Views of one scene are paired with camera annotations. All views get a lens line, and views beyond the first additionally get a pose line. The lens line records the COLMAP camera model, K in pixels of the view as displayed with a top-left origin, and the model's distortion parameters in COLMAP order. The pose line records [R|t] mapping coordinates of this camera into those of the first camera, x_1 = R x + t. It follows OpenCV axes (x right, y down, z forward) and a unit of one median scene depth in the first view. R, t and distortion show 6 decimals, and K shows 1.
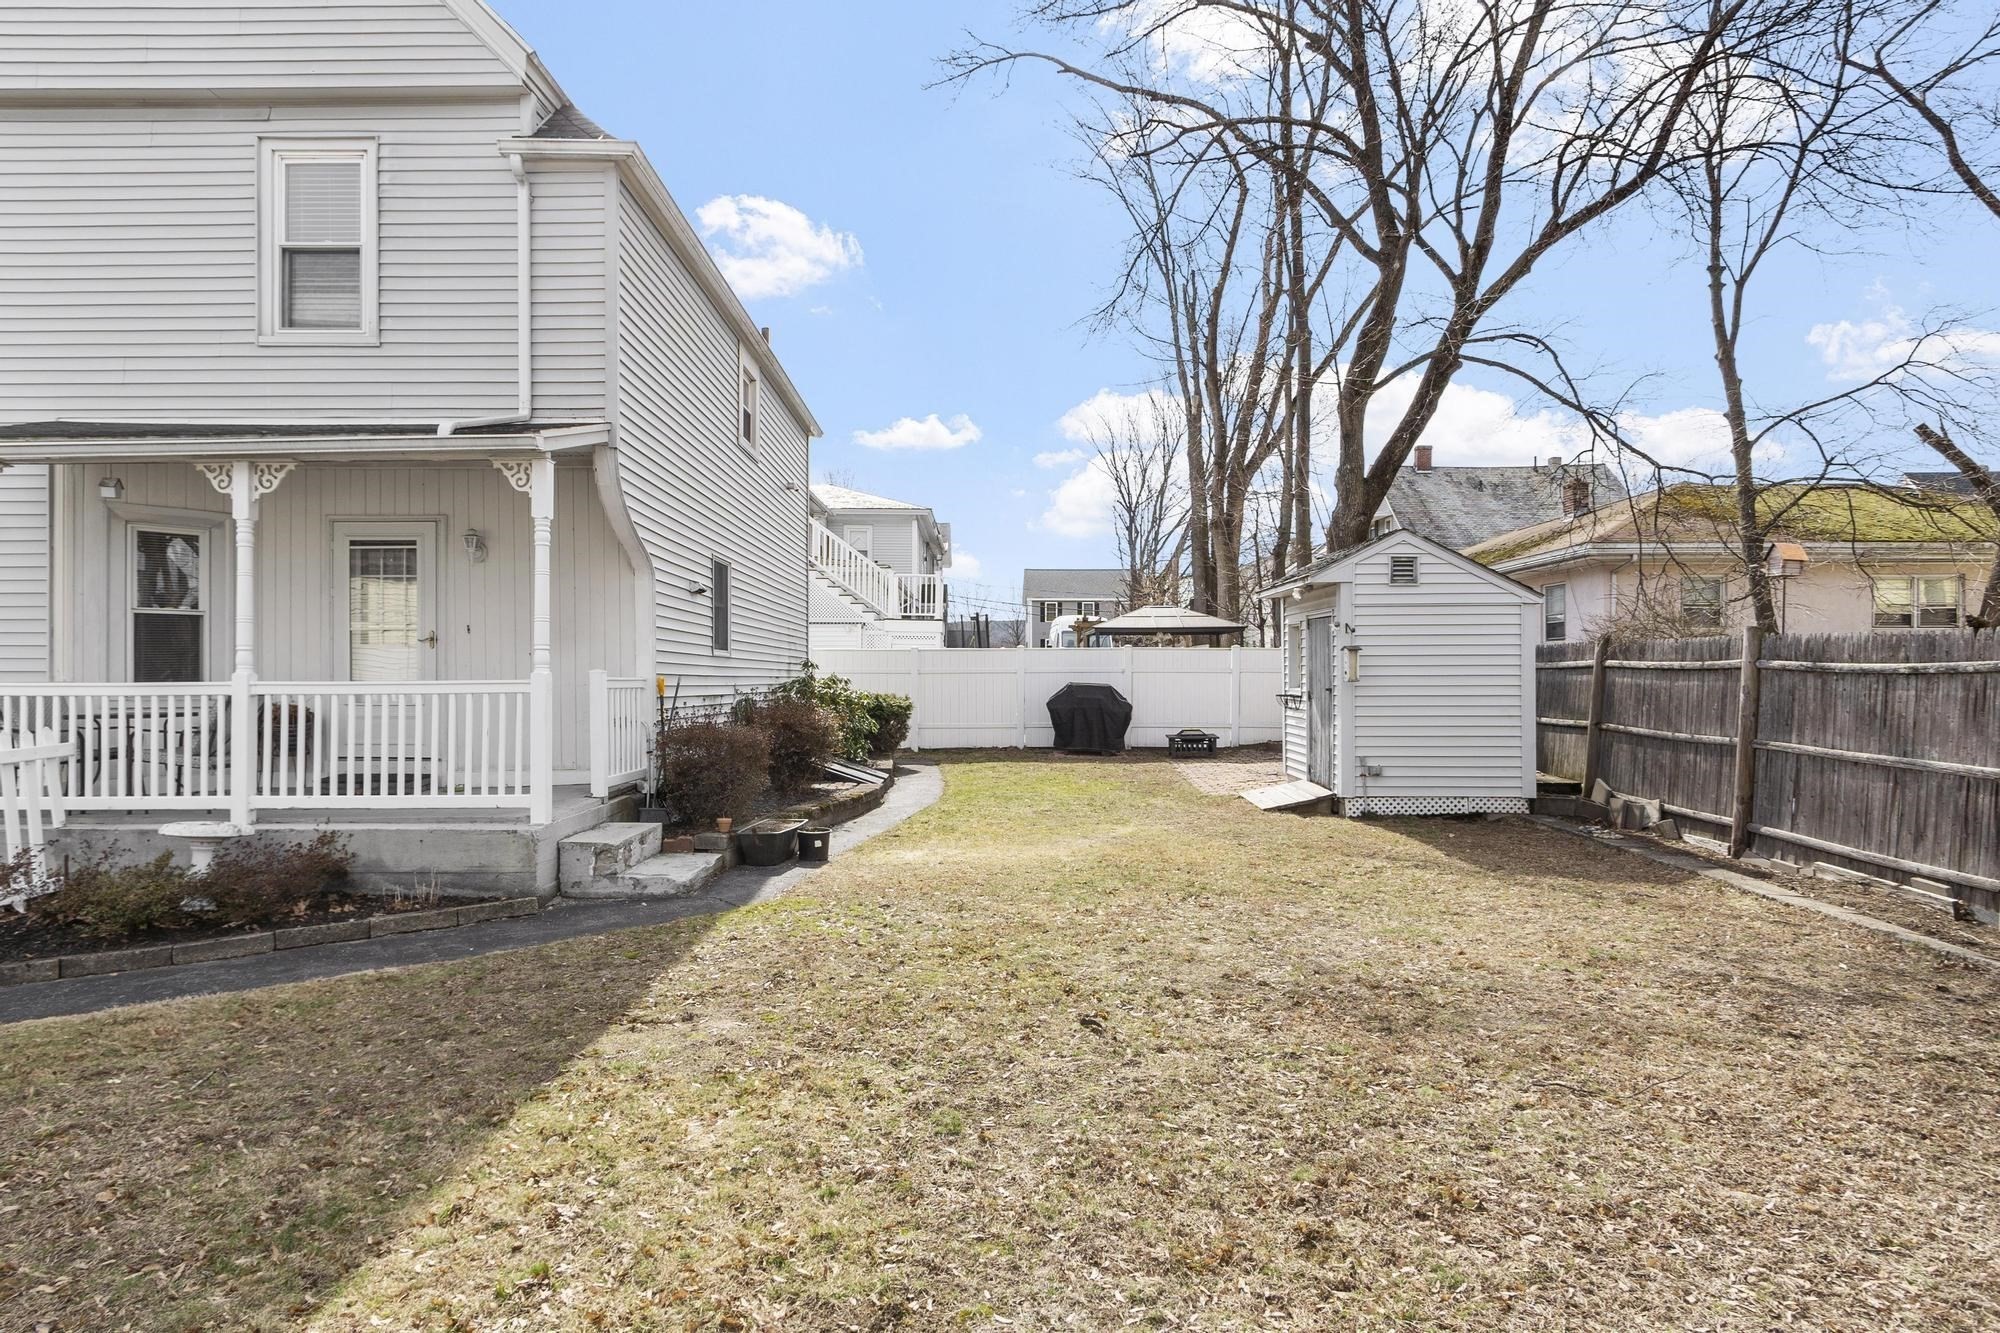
lens RADIAL K [[1055.0, 0, 1007.5], [0, 1055.0, 669.7], [0, 0, 1]] dist [-0.000192, 0.000745]
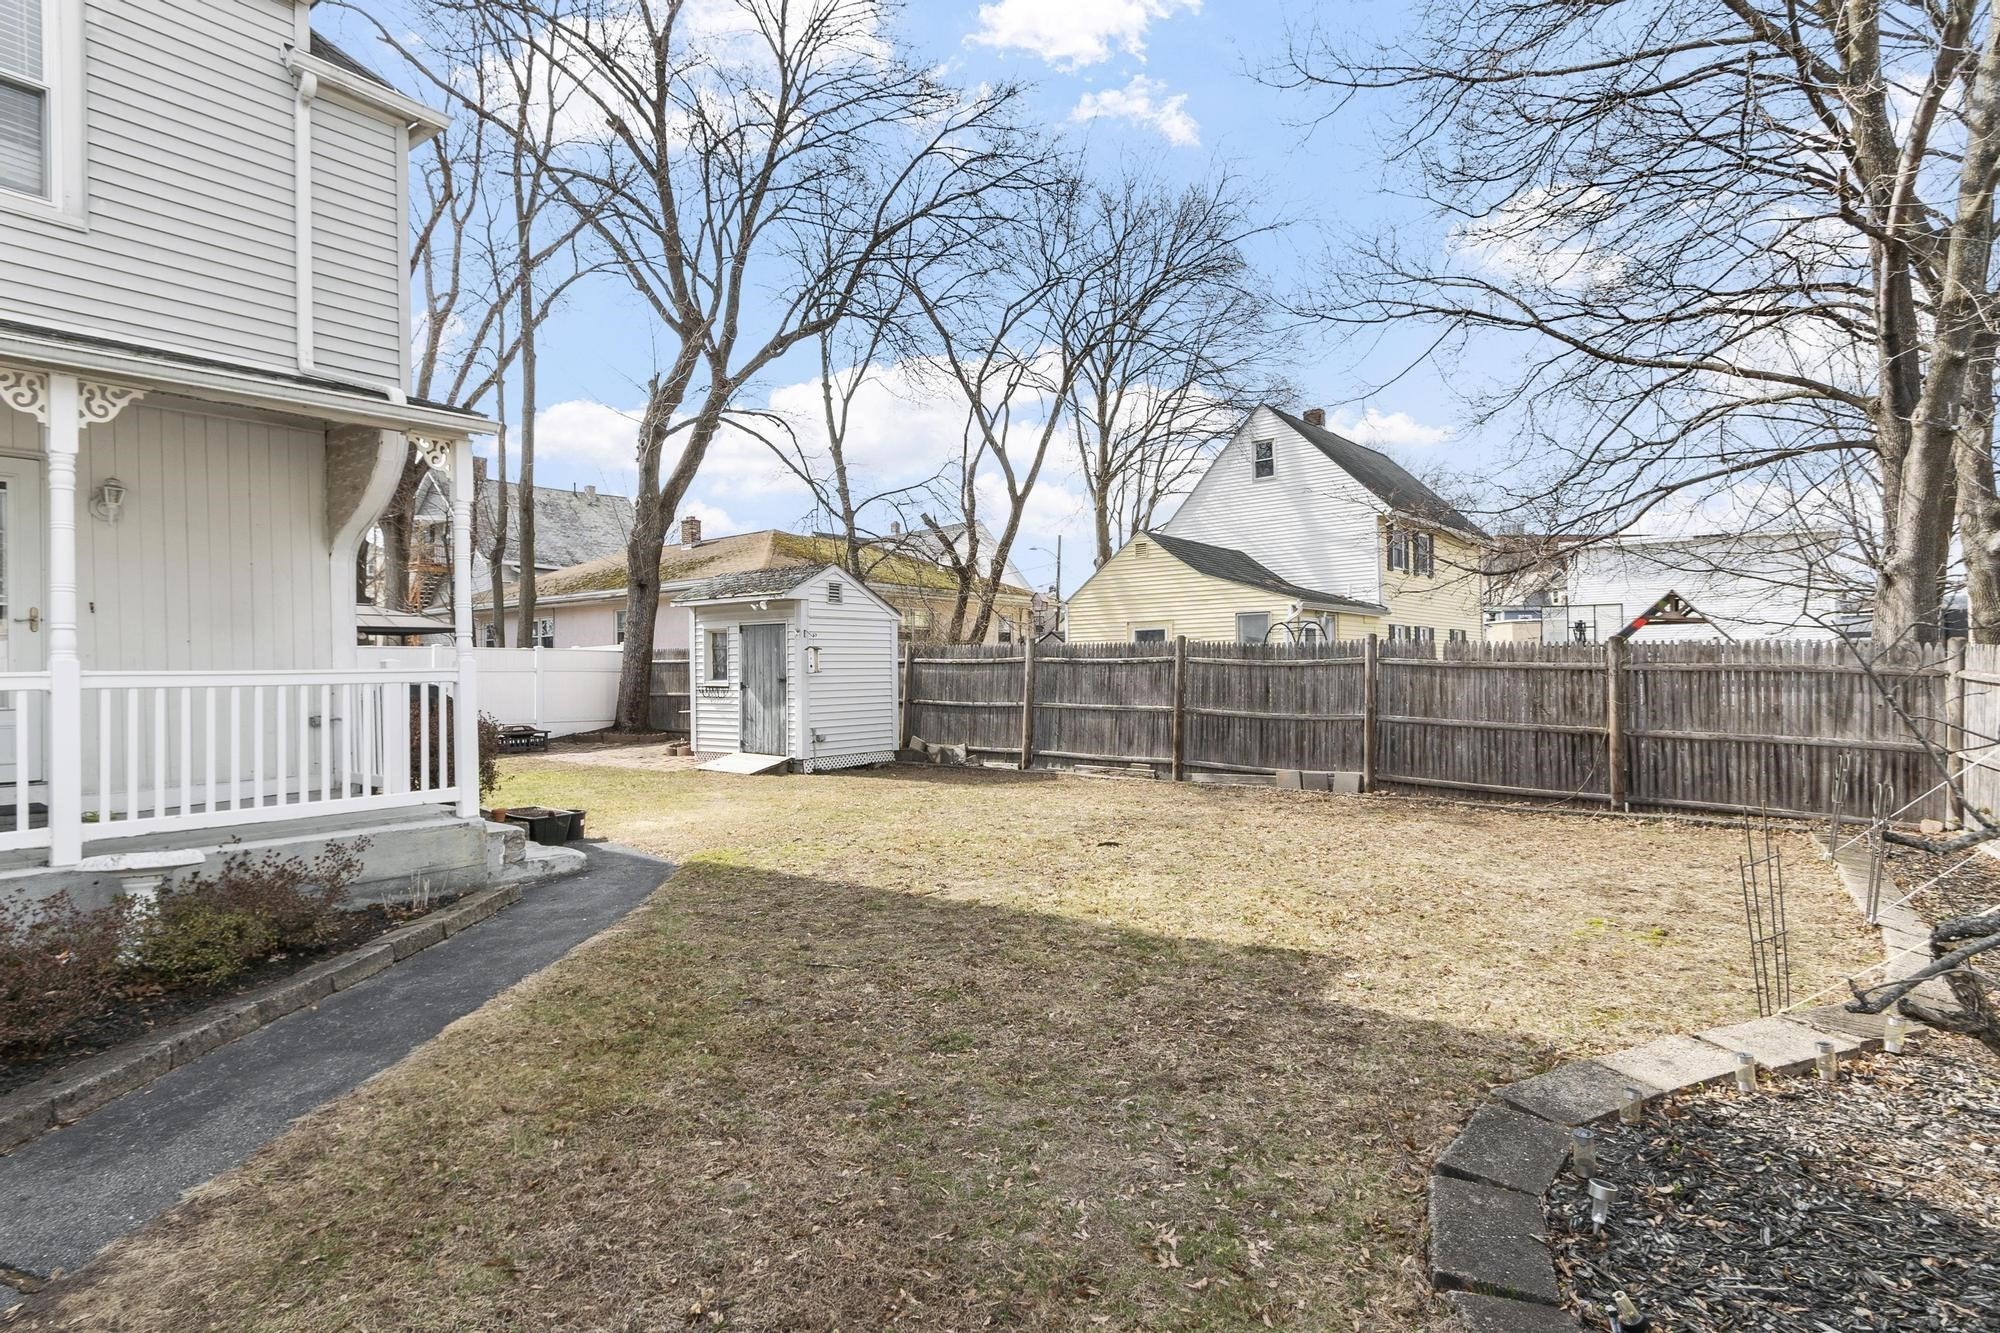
lens RADIAL K [[1055.0, 0, 953.2], [0, 1055.0, 658.8], [0, 0, 1]] dist [-0.000192, 0.000745]
pose [[0.597791, 0.004358, 0.801640, -0.805192], [0.009745, 0.999872, -0.012703, 0.015075], [-0.801593, 0.015405, 0.597672, 0.049235]]
